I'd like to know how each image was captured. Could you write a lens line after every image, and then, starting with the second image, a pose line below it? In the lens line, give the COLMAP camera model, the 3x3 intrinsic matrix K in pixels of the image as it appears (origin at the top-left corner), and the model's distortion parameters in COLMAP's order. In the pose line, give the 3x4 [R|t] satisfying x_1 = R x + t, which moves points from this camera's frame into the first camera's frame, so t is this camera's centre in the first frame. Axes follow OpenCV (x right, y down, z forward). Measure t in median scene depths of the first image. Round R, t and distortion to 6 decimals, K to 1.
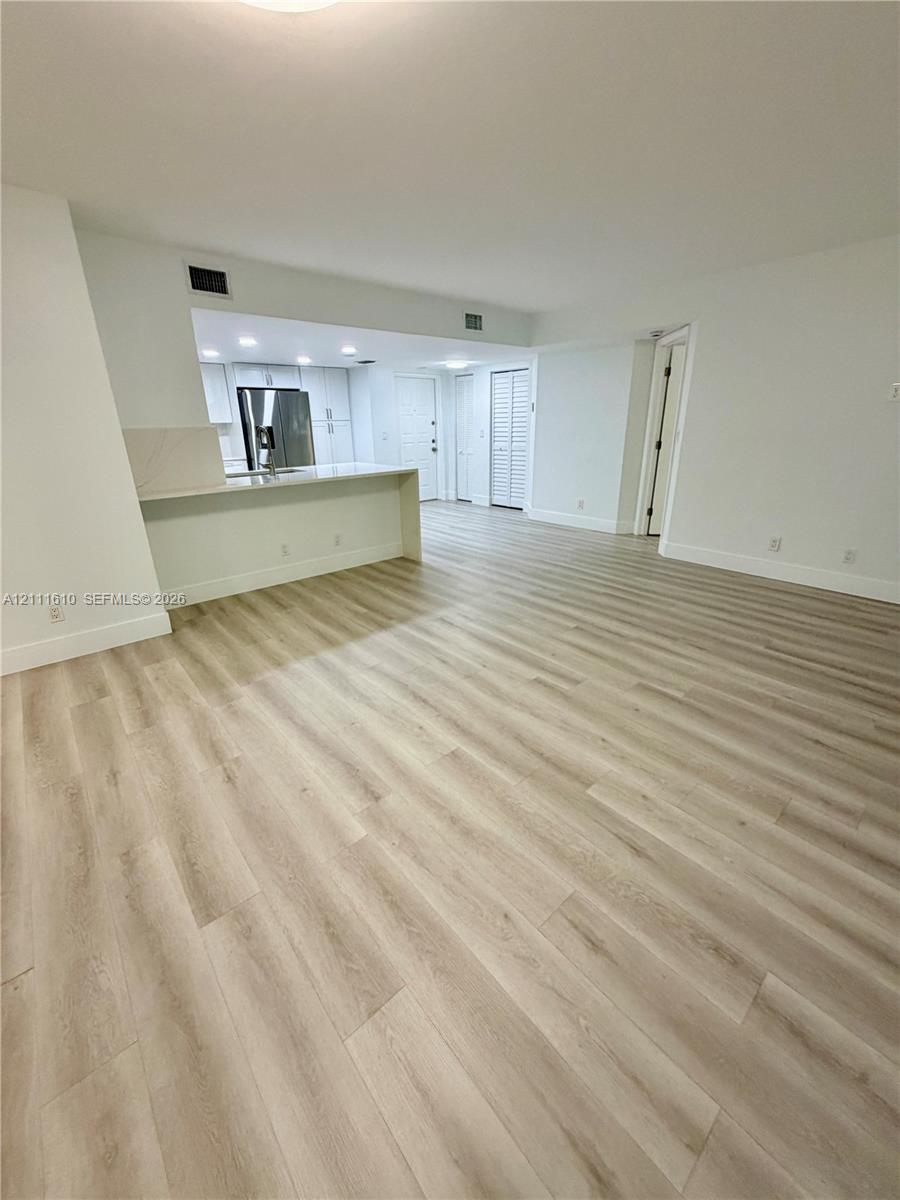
lens RADIAL K [[478.6, 0, 451.7], [0, 478.6, 595.3], [0, 0, 1]] dist [-0.000660, -0.000106]
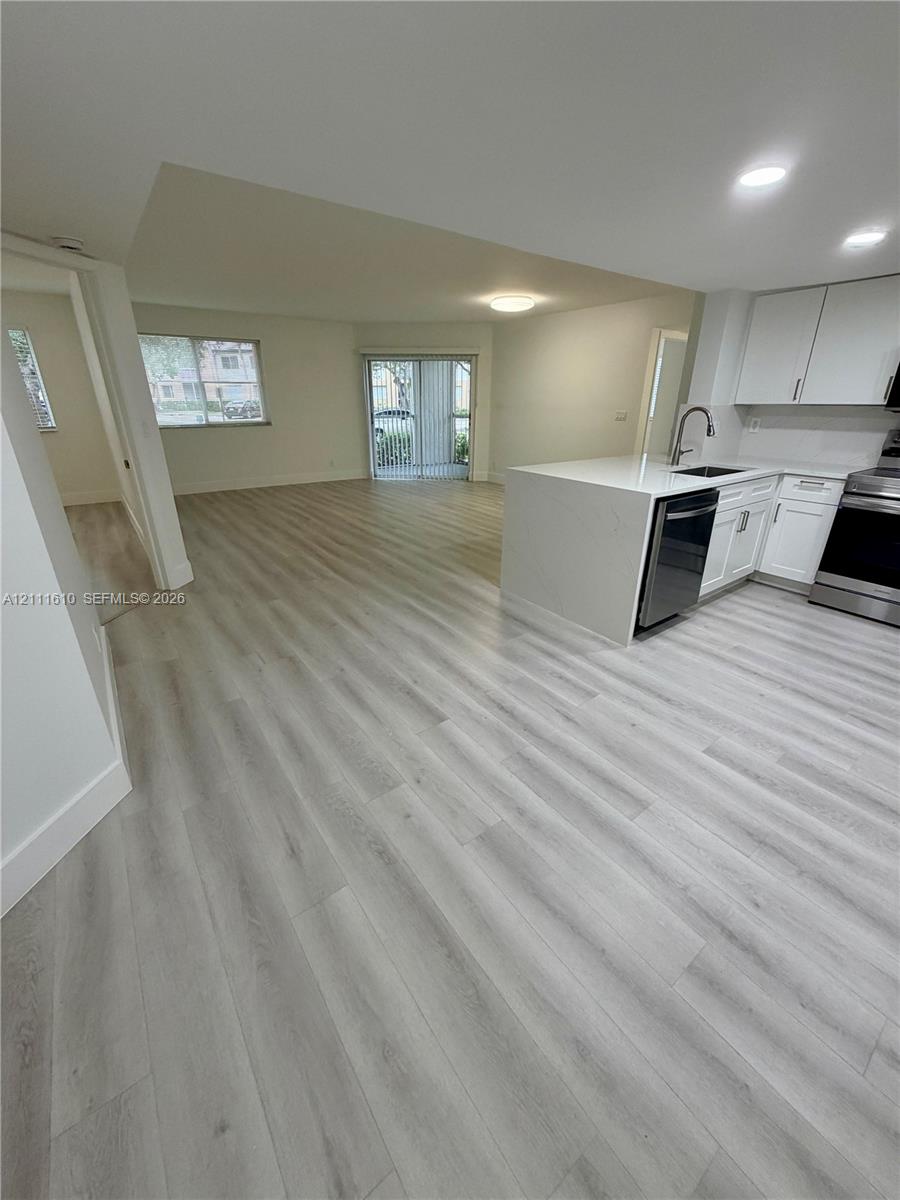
lens RADIAL K [[478.6, 0, 451.7], [0, 478.6, 595.3], [0, 0, 1]] dist [-0.000660, -0.000106]
pose [[-0.996614, -0.022025, 0.079213, -0.048356], [0.037828, 0.732586, 0.679622, -0.614076], [-0.072999, 0.680318, -0.729273, 1.644553]]
